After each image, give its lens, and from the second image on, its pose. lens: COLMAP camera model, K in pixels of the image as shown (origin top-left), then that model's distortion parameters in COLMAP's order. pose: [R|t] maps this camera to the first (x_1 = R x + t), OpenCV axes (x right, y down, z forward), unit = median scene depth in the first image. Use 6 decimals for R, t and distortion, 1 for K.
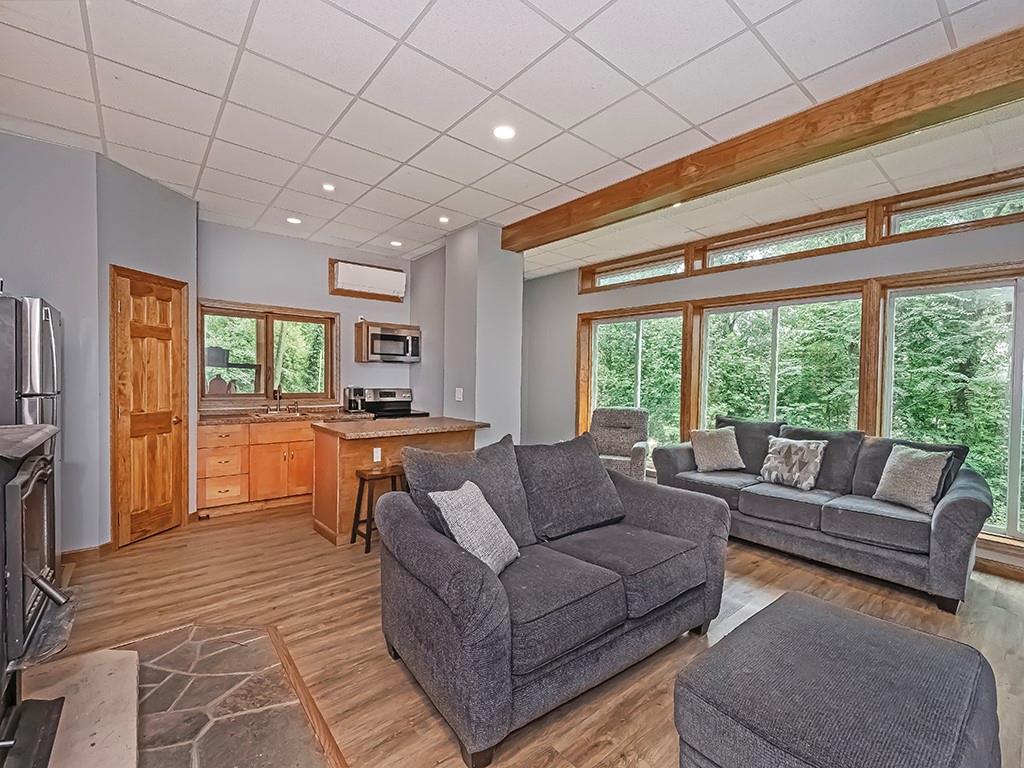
lens RADIAL K [[442.8, 0, 487.9], [0, 442.8, 393.3], [0, 0, 1]] dist [0.003432, -0.002208]
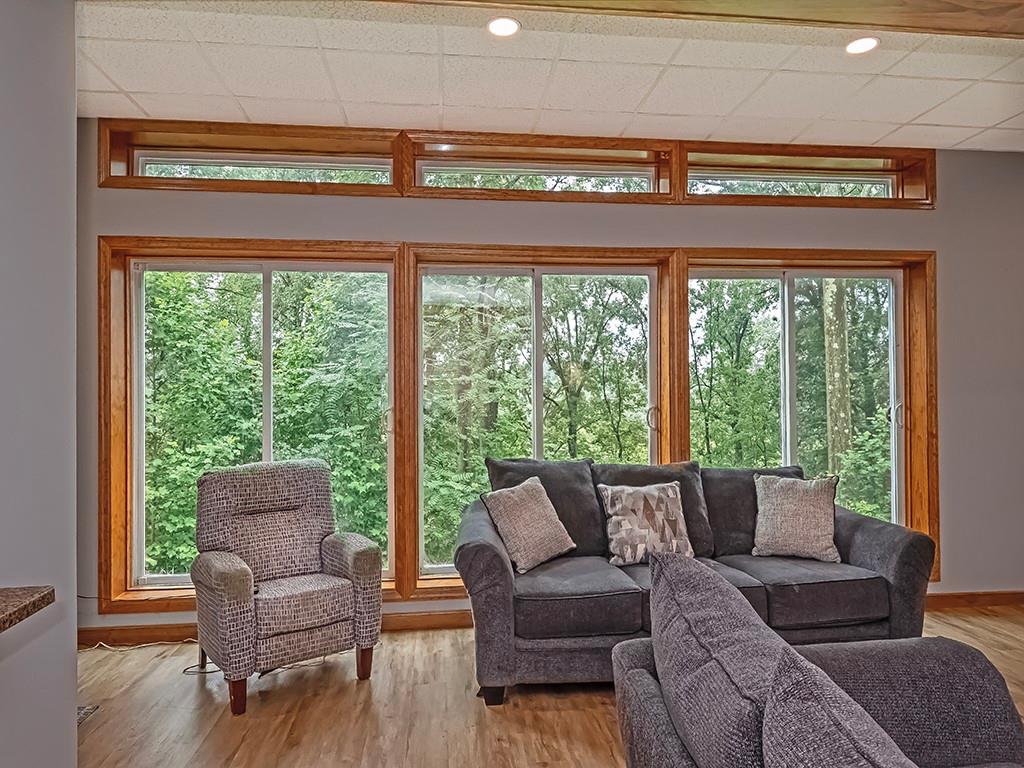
lens RADIAL K [[690.3, 0, 509.3], [0, 690.3, 386.5], [0, 0, 1]] dist [0.000973, -0.003104]
pose [[0.506119, -0.014921, 0.862335, -0.183629], [0.053288, 0.998481, -0.013999, -0.024685], [-0.860816, 0.053037, 0.506145, 0.509020]]
